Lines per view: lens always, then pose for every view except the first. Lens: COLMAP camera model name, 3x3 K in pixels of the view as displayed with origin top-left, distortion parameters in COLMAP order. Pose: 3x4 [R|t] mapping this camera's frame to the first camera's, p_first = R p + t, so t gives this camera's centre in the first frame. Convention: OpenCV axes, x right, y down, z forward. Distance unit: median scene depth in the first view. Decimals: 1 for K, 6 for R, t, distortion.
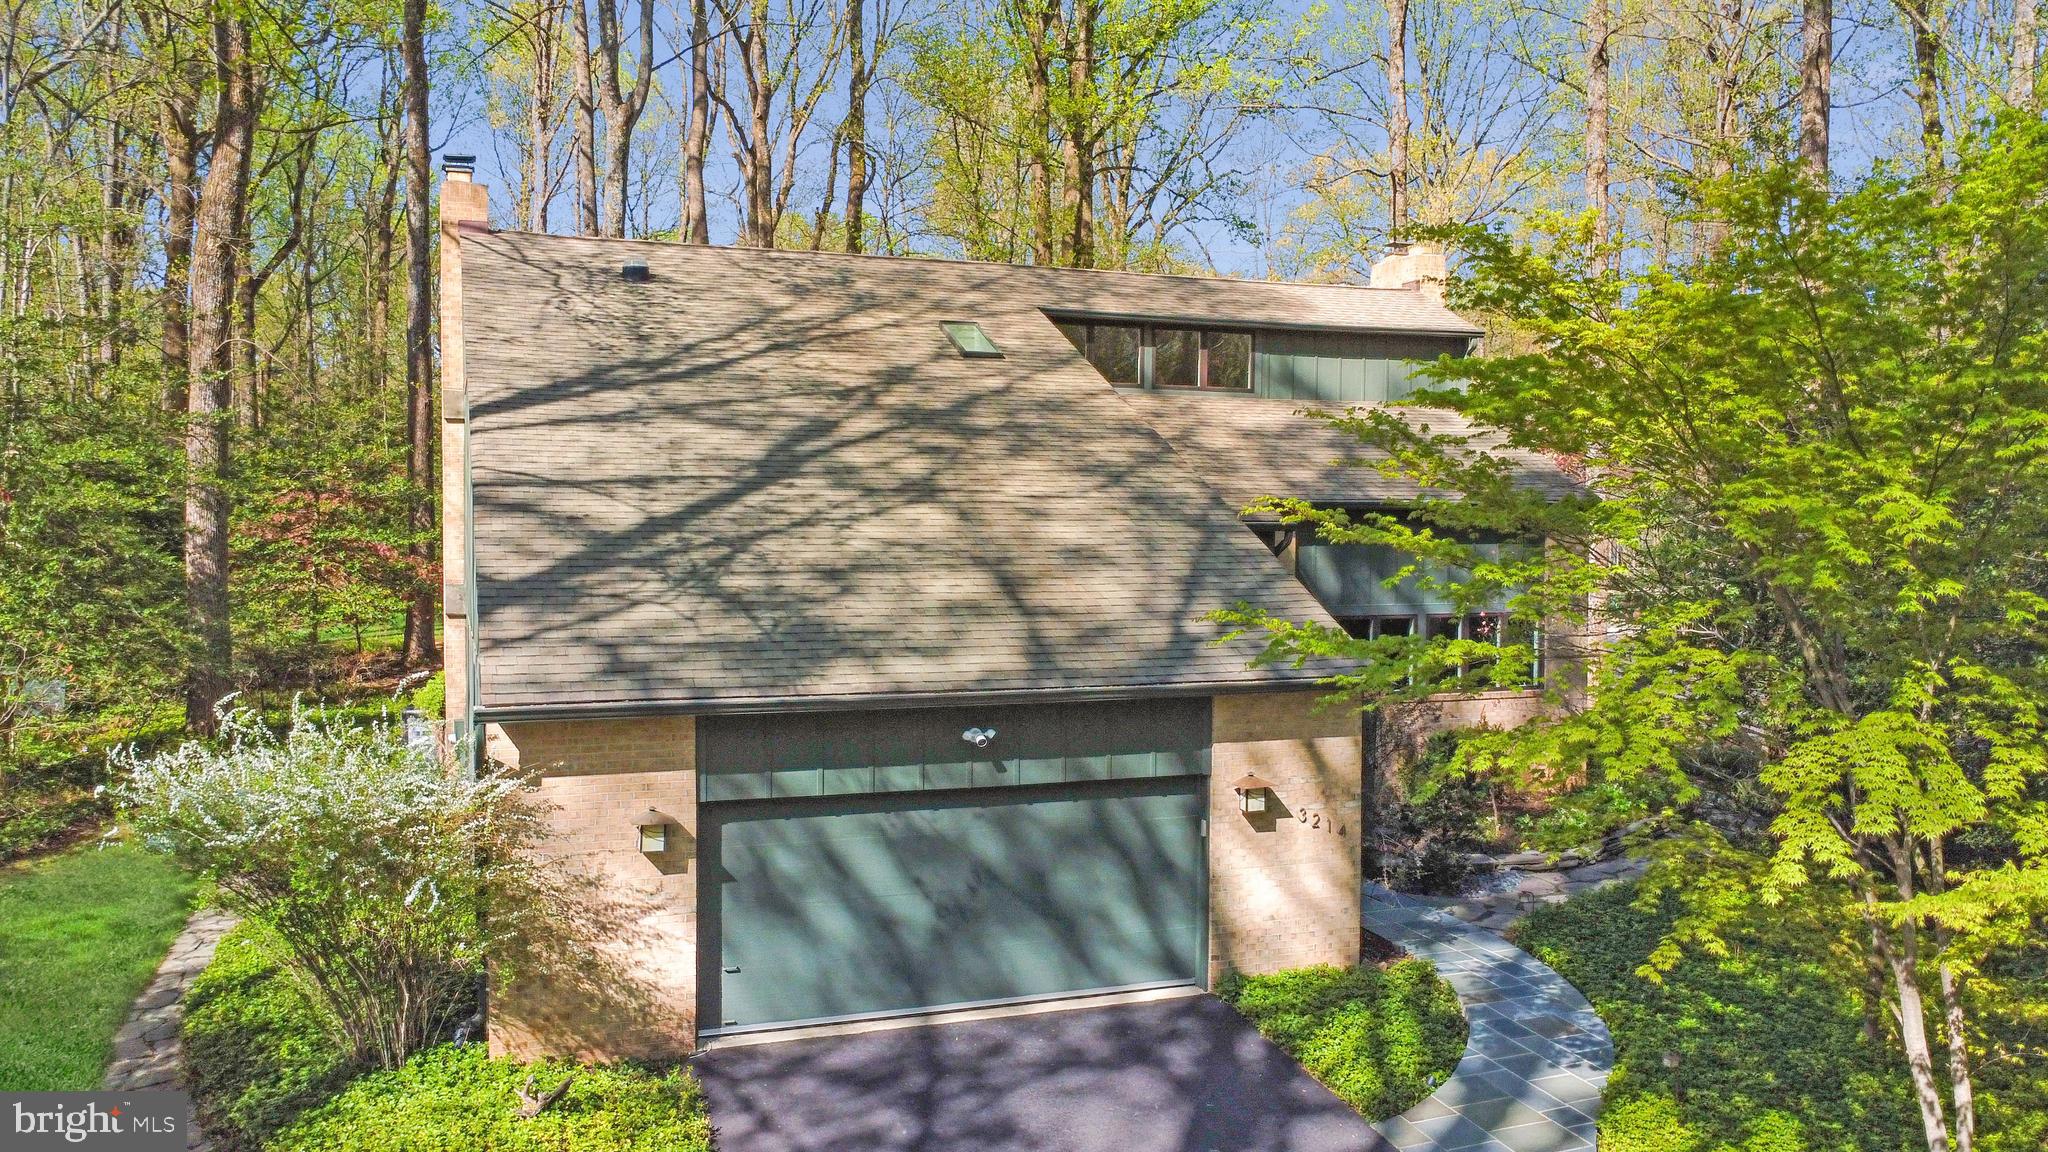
lens RADIAL K [[1587.6, 0, 981.9], [0, 1587.6, 612.6], [0, 0, 1]] dist [-0.005454, -0.004013]
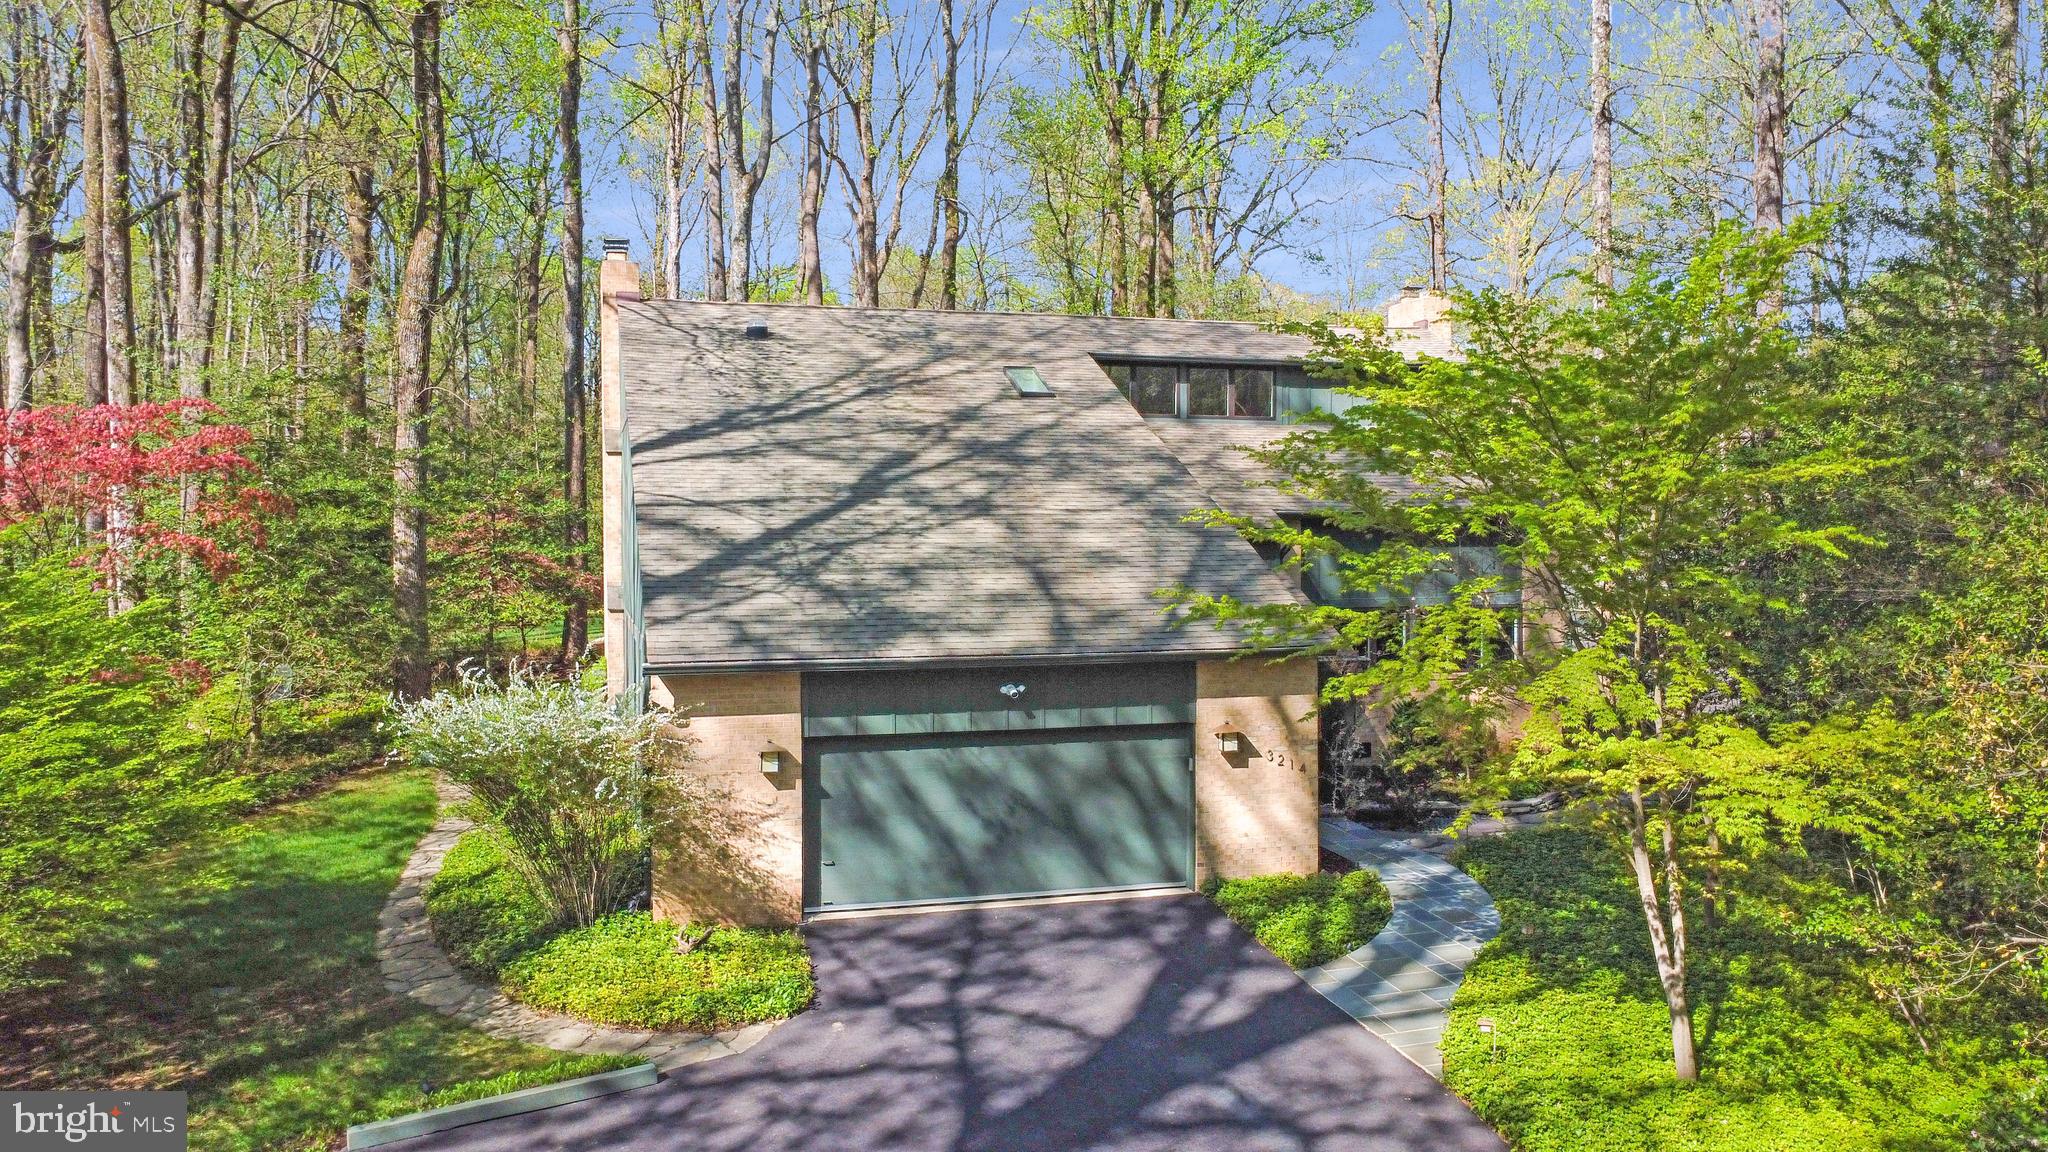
lens RADIAL K [[1587.6, 0, 981.9], [0, 1587.6, 612.6], [0, 0, 1]] dist [-0.005454, -0.004013]
pose [[0.997050, -0.005282, -0.076572, 0.065197], [0.004492, 0.999935, -0.010488, 0.022909], [0.076622, 0.010113, 0.997009, -0.285031]]
